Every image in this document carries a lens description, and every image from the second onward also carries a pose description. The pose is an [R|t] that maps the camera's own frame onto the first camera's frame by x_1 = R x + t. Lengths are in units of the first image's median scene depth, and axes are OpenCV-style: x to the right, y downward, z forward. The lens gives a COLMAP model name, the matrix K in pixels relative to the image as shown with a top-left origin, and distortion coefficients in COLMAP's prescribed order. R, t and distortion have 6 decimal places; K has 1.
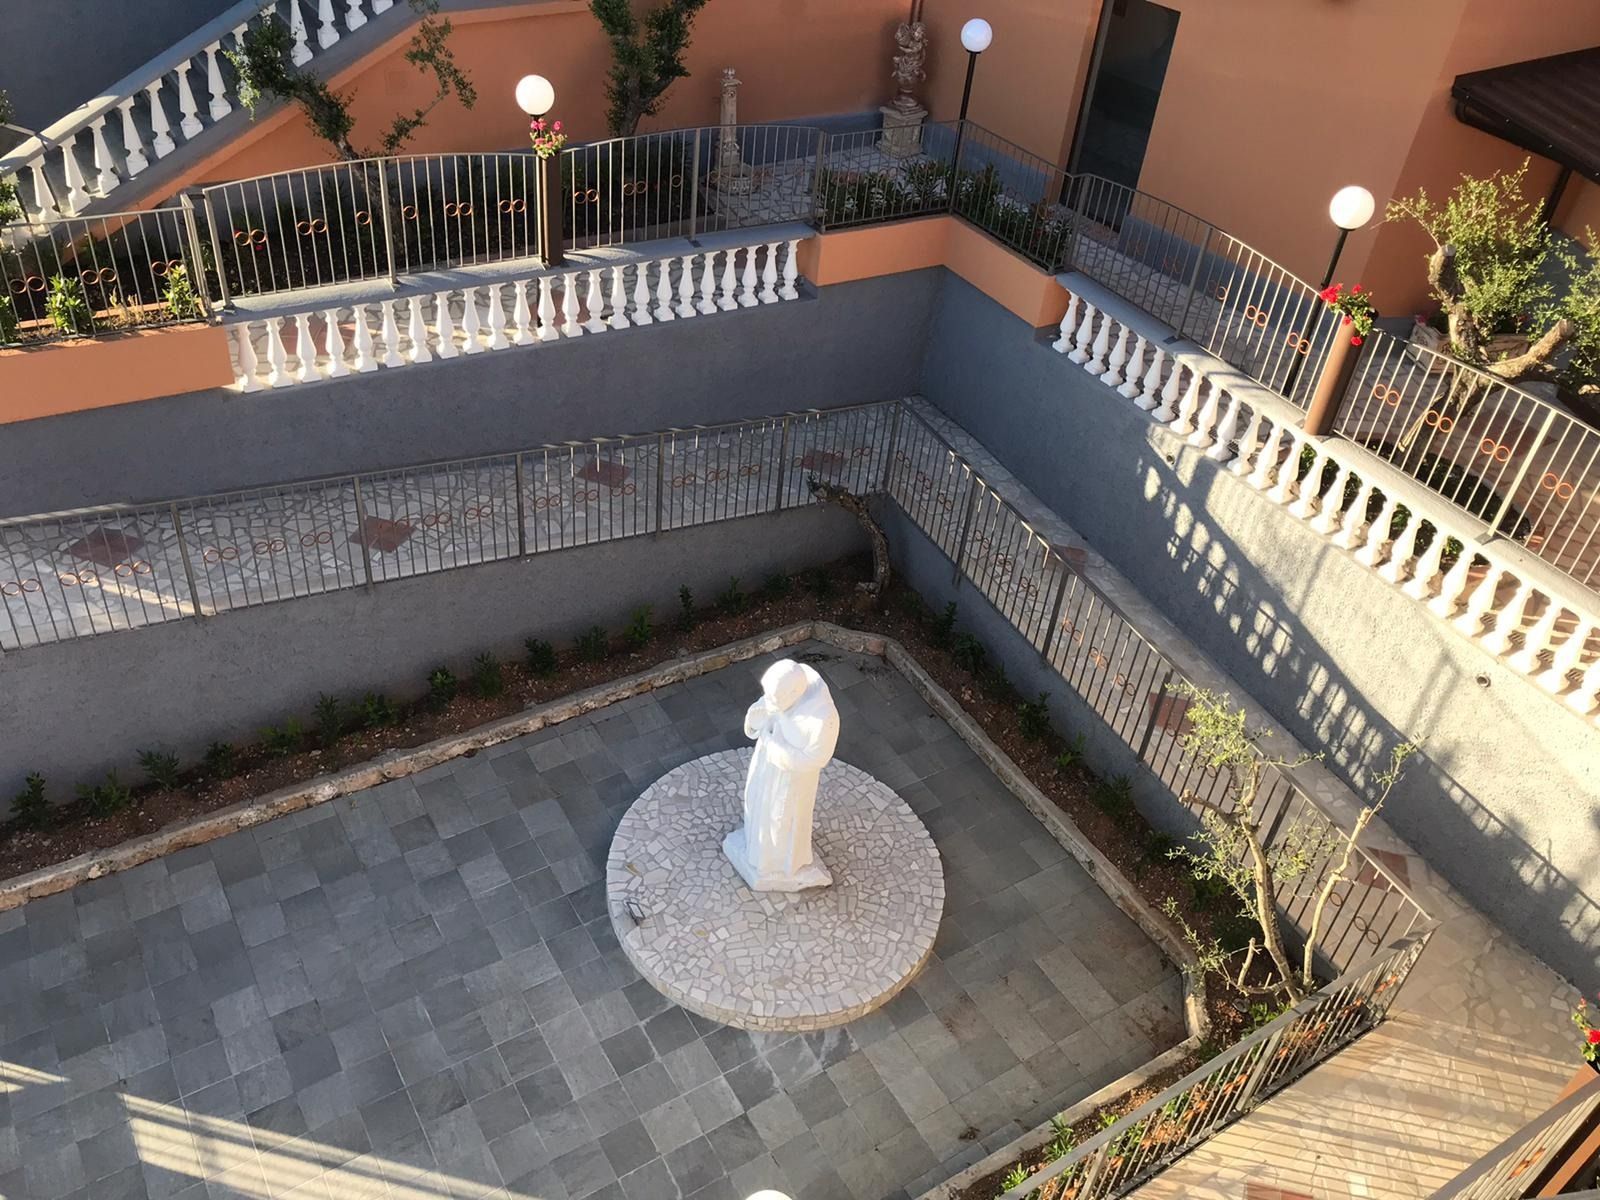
lens RADIAL K [[1312.8, 0, 800.0], [0, 1312.8, 600.0], [0, 0, 1]] dist [-0.019435, 0.098033]
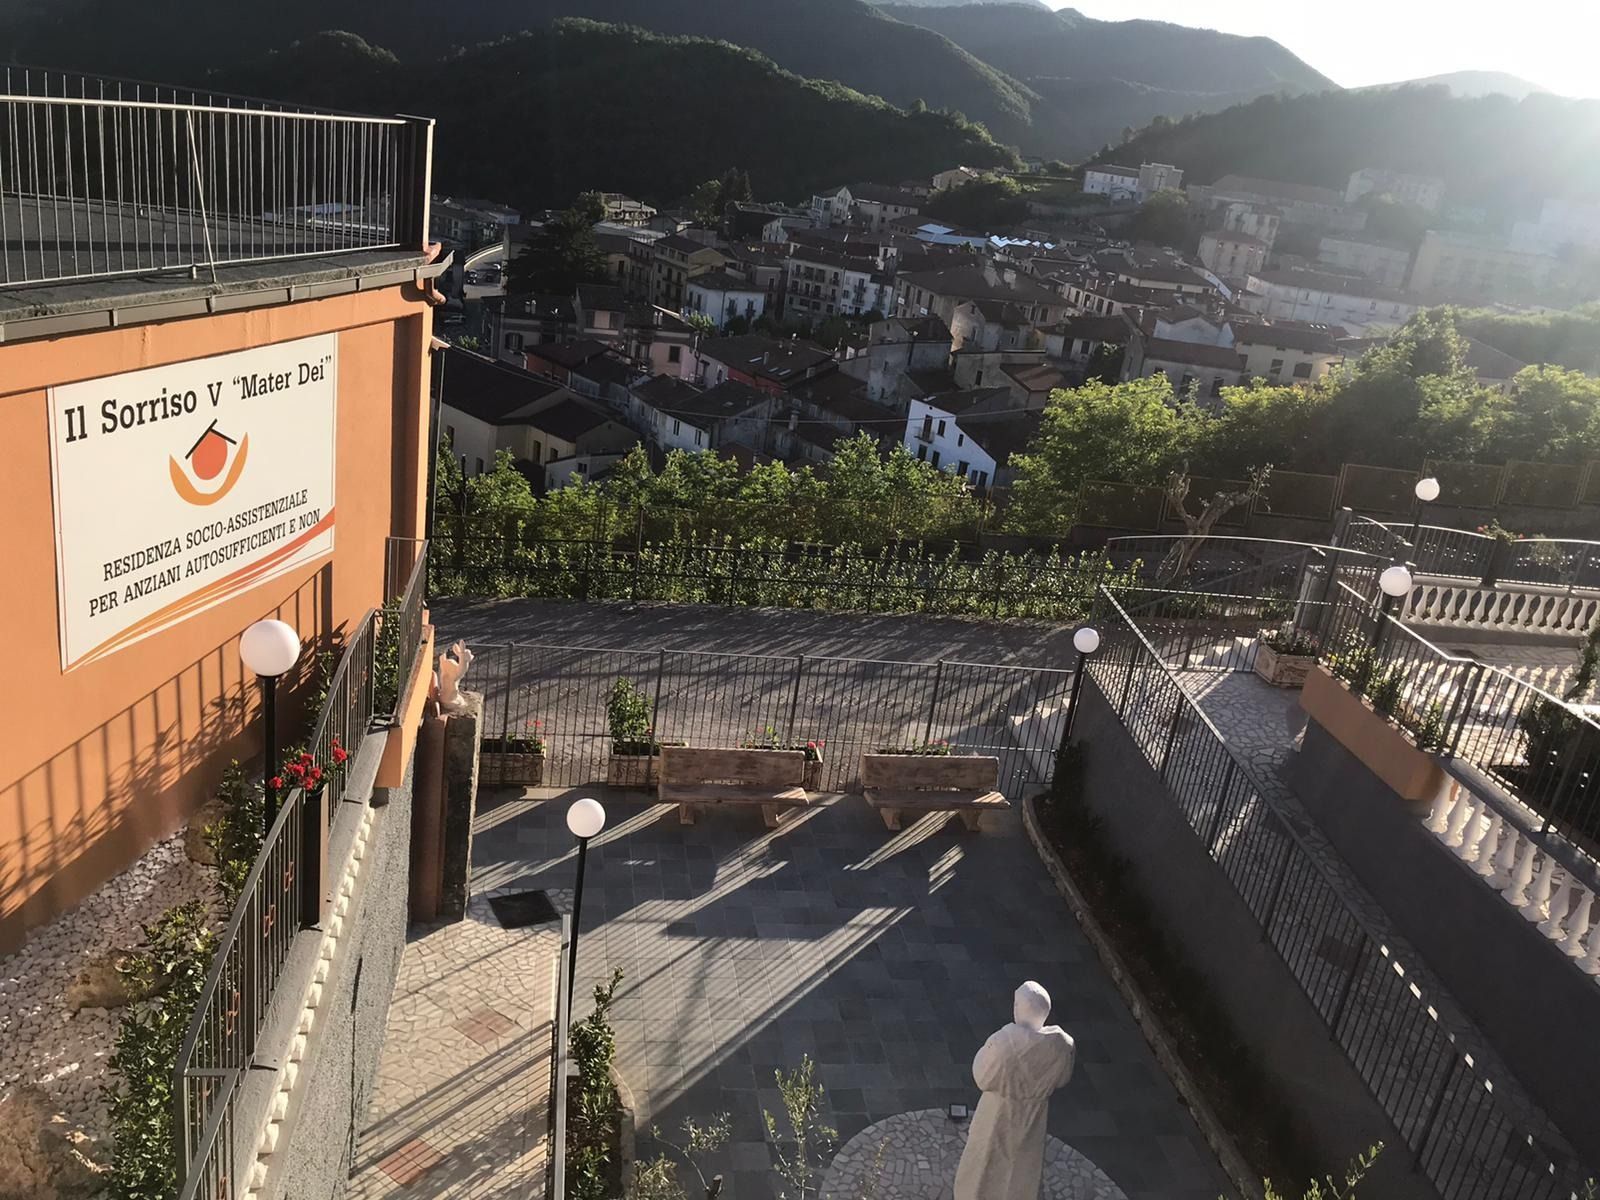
lens RADIAL K [[1330.2, 0, 795.9], [0, 1330.2, 582.7], [0, 0, 1]] dist [0.002366, 0.004967]
pose [[-0.392542, 0.152840, -0.906946, 0.863443], [-0.695218, 0.596286, 0.401390, -0.383888], [0.602148, 0.788088, -0.127811, 0.661918]]
